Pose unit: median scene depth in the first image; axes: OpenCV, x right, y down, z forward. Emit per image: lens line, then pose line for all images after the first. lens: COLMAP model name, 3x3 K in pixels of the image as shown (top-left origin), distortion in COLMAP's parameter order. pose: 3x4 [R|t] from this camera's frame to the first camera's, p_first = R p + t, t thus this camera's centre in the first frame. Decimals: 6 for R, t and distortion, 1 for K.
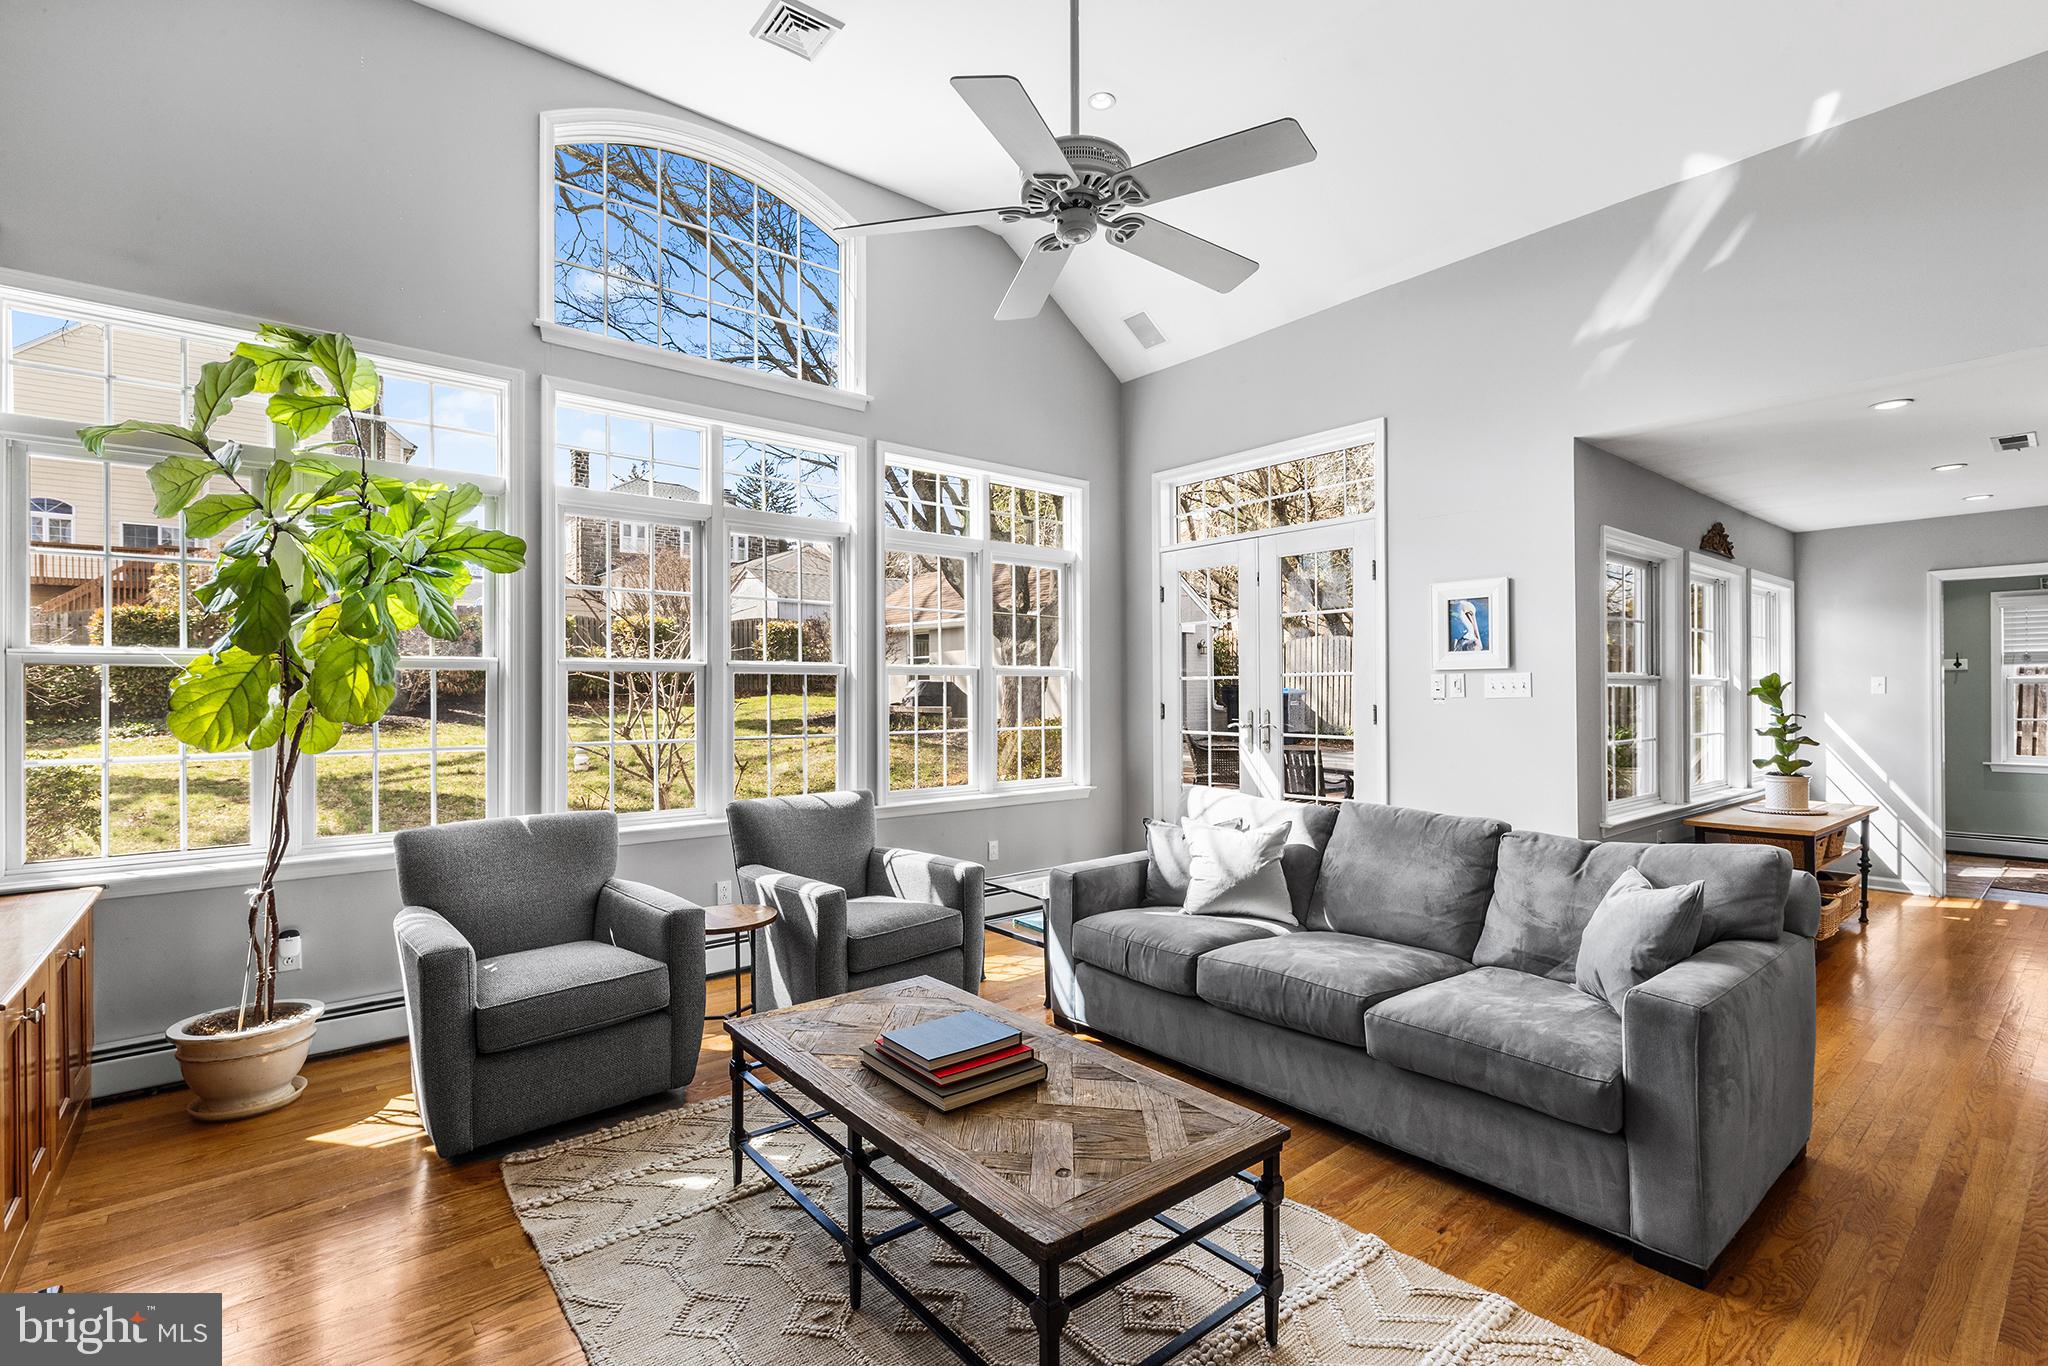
lens RADIAL K [[936.9, 0, 1025.7], [0, 936.9, 690.4], [0, 0, 1]] dist [0.005806, 0.000420]
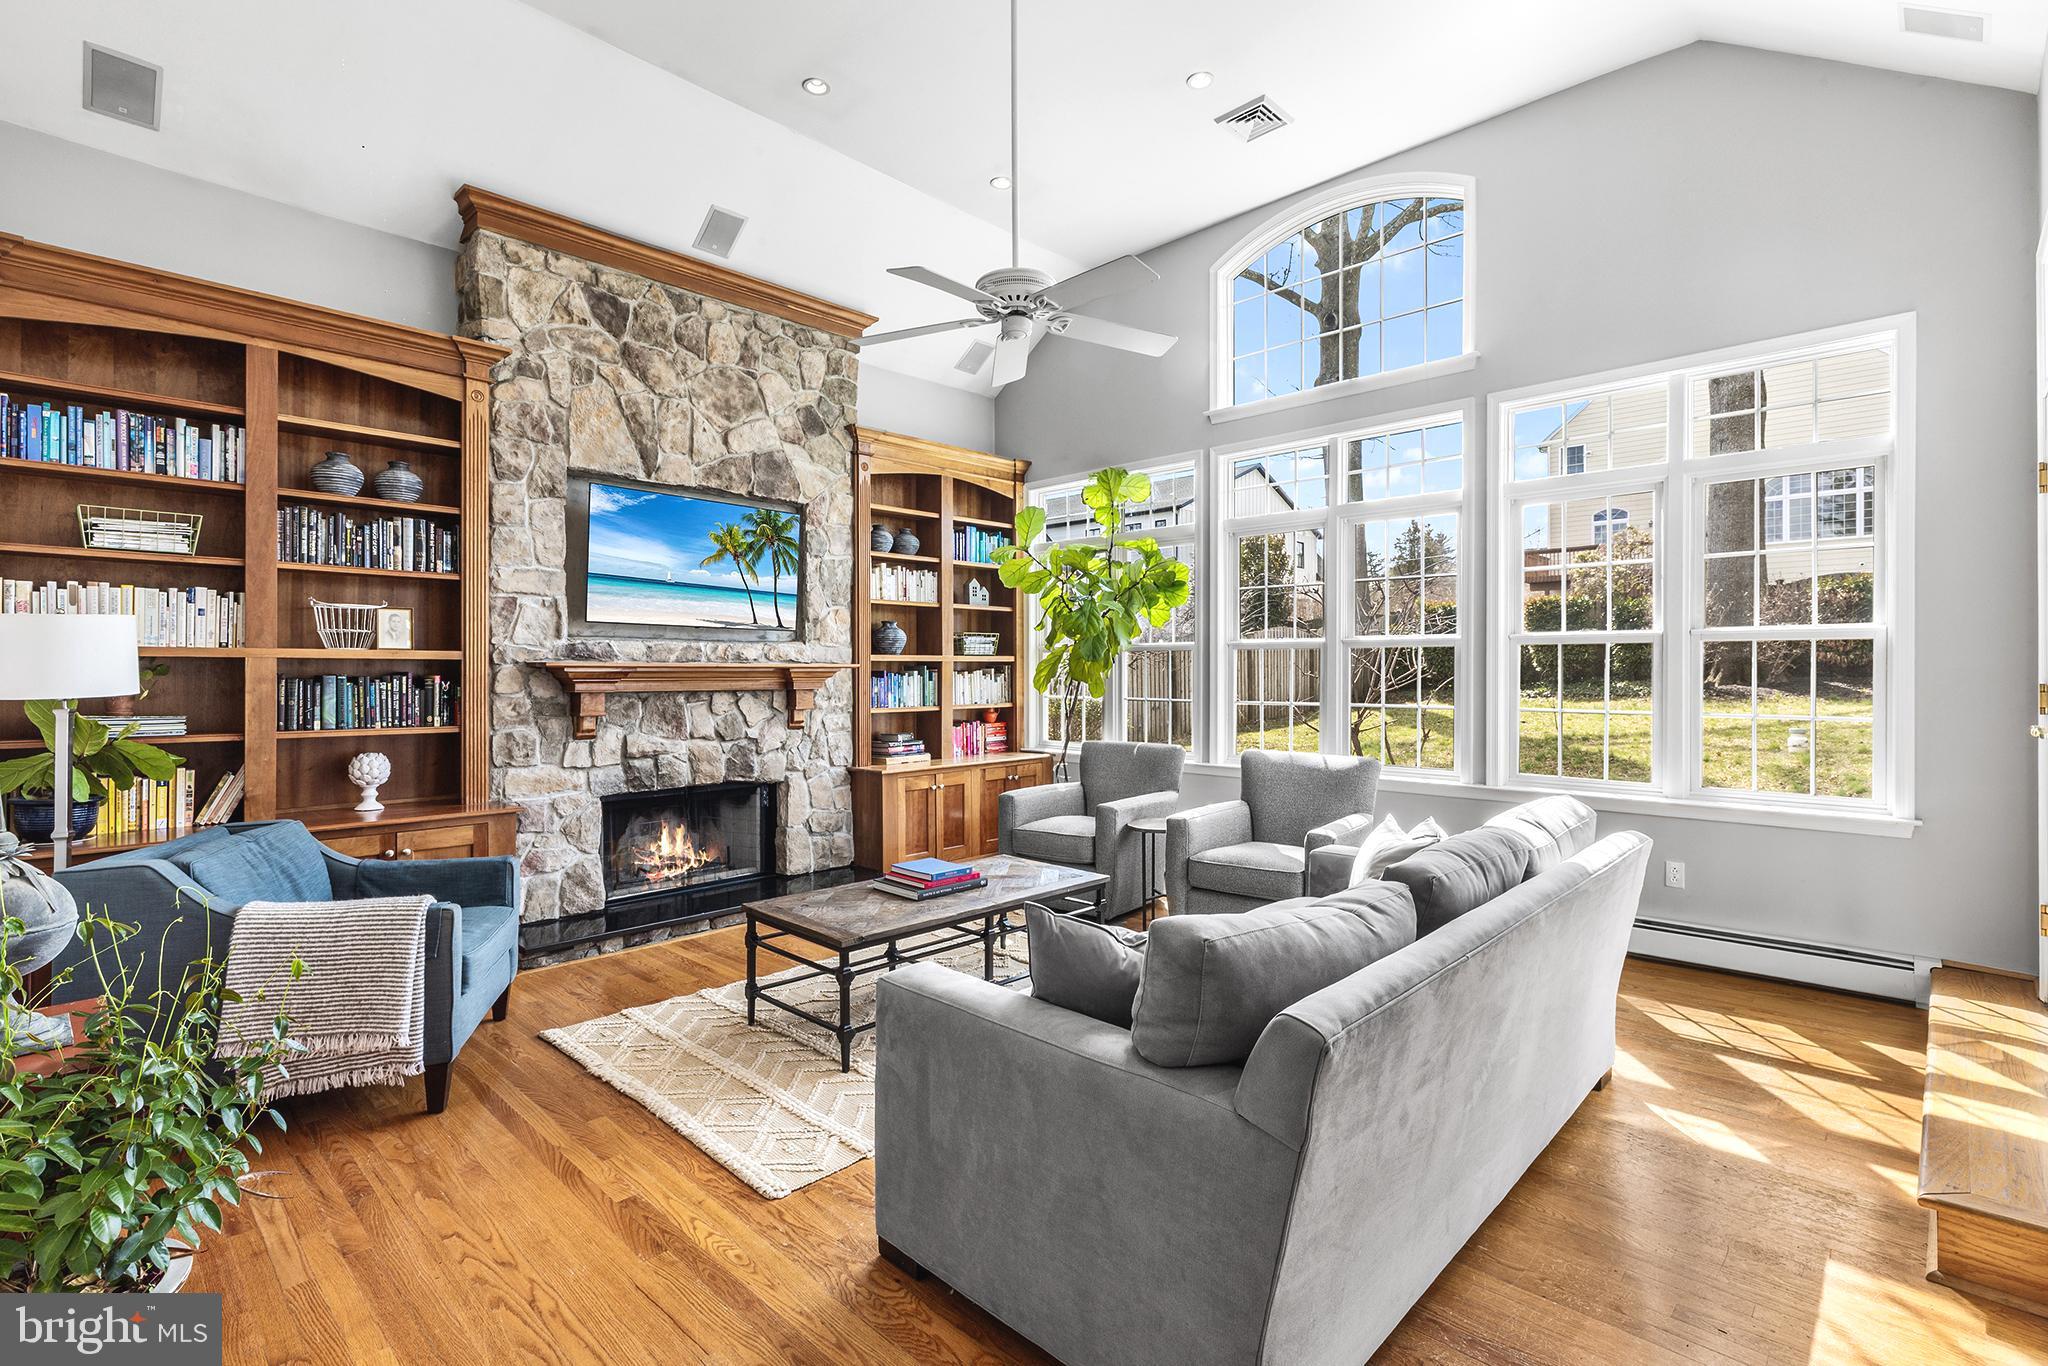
lens RADIAL K [[936.9, 0, 1042.3], [0, 936.9, 670.3], [0, 0, 1]] dist [0.005806, 0.000420]
pose [[0.114565, 0.005209, -0.993402, 0.452319], [0.004699, 0.999972, 0.005785, -0.000747], [0.993405, -0.005331, 0.114537, 0.283251]]
